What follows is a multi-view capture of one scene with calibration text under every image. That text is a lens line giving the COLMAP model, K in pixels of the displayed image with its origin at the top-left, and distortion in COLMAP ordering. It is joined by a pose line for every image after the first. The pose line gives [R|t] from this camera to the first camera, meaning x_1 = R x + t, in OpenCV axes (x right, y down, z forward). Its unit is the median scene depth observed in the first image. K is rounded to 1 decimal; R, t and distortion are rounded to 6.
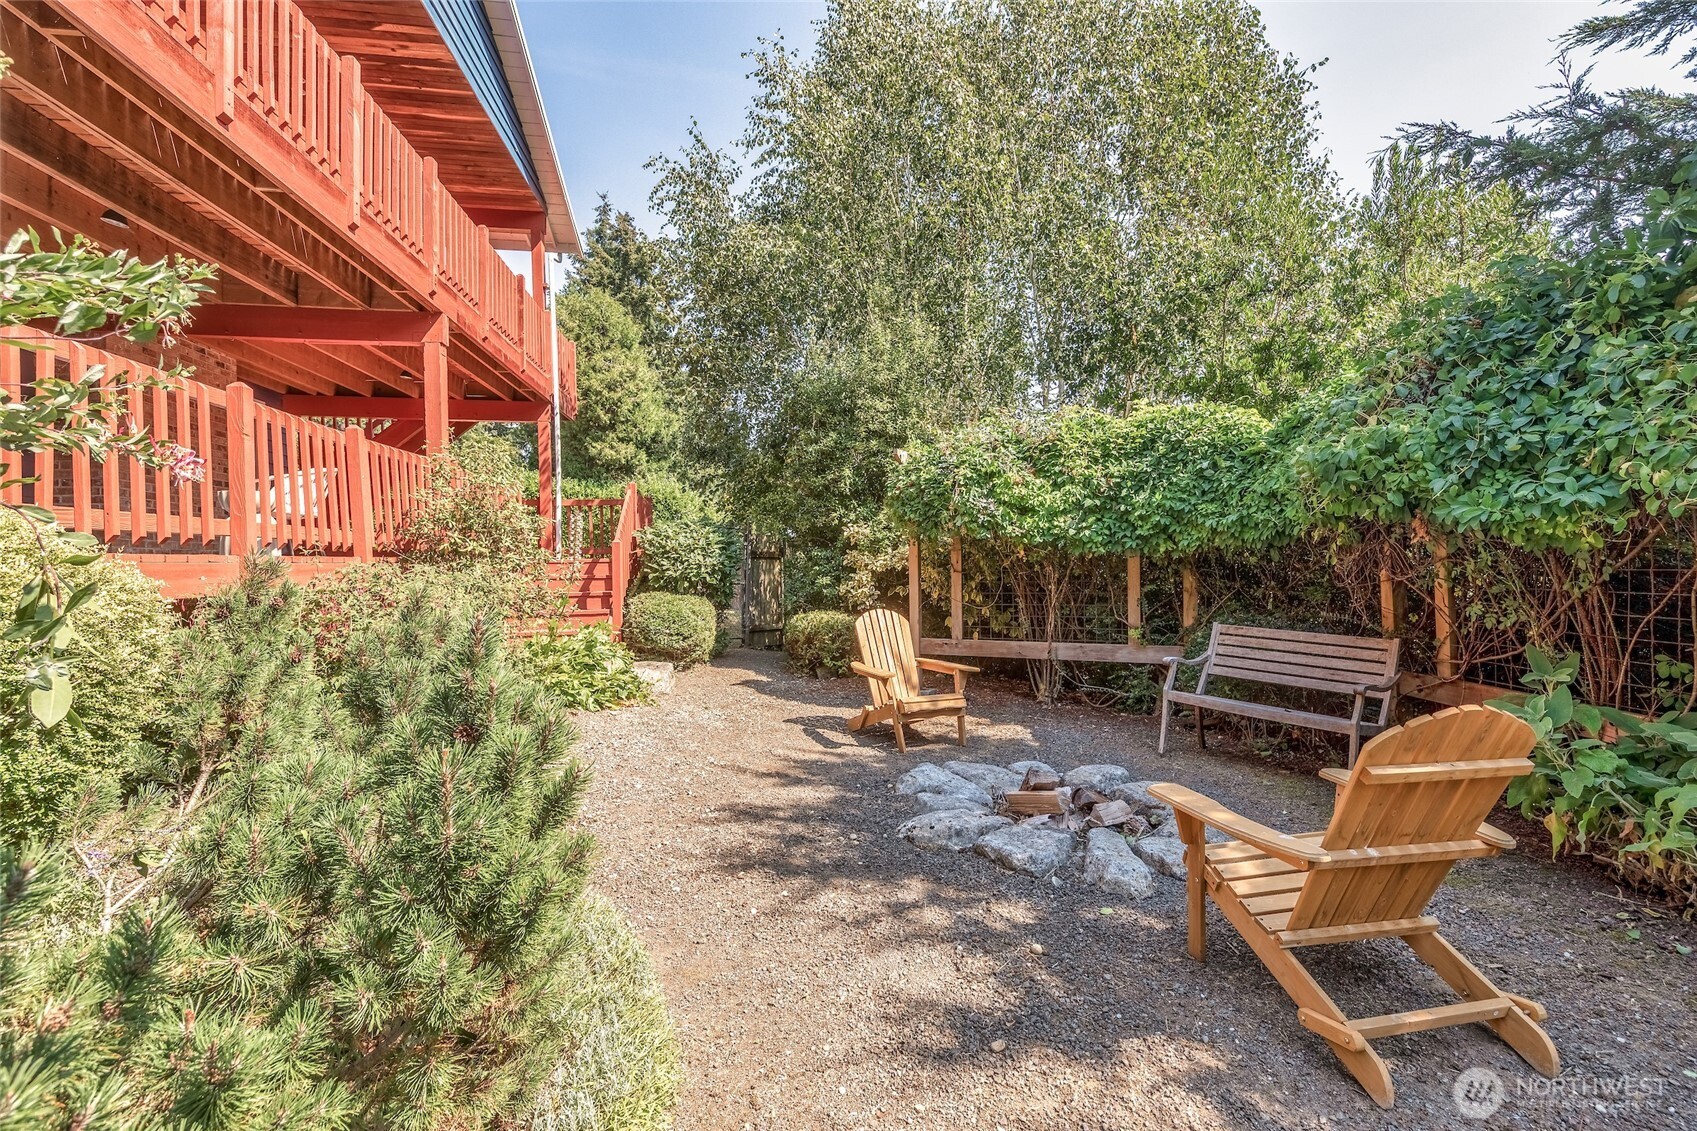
lens RADIAL K [[739.5, 0, 850.0], [0, 739.5, 560.6], [0, 0, 1]] dist [0.002868, 0.000425]
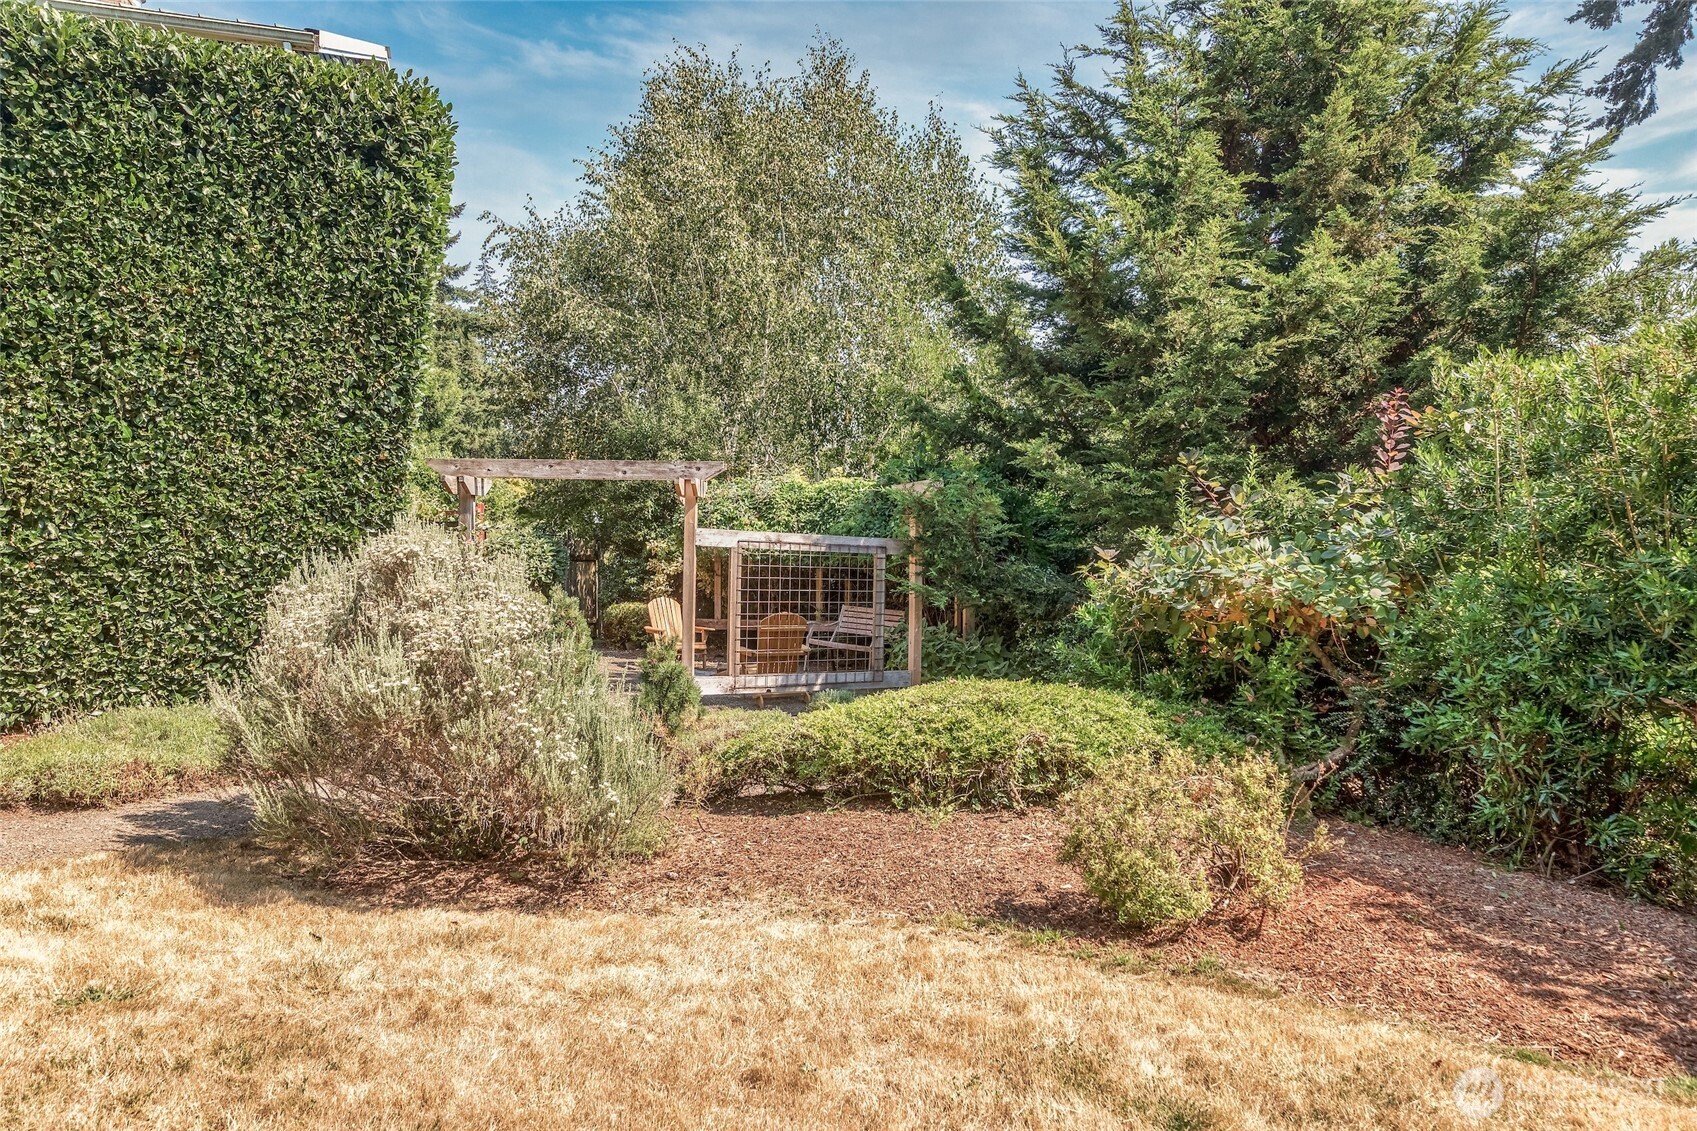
lens RADIAL K [[1111.1, 0, 824.7], [0, 1111.1, 545.5], [0, 0, 1]] dist [0.003529, 0.001585]
pose [[0.991509, 0.014080, 0.129273, 0.052055], [-0.013360, 0.999890, -0.006435, -0.029472], [-0.129350, 0.004653, 0.991588, -1.088492]]
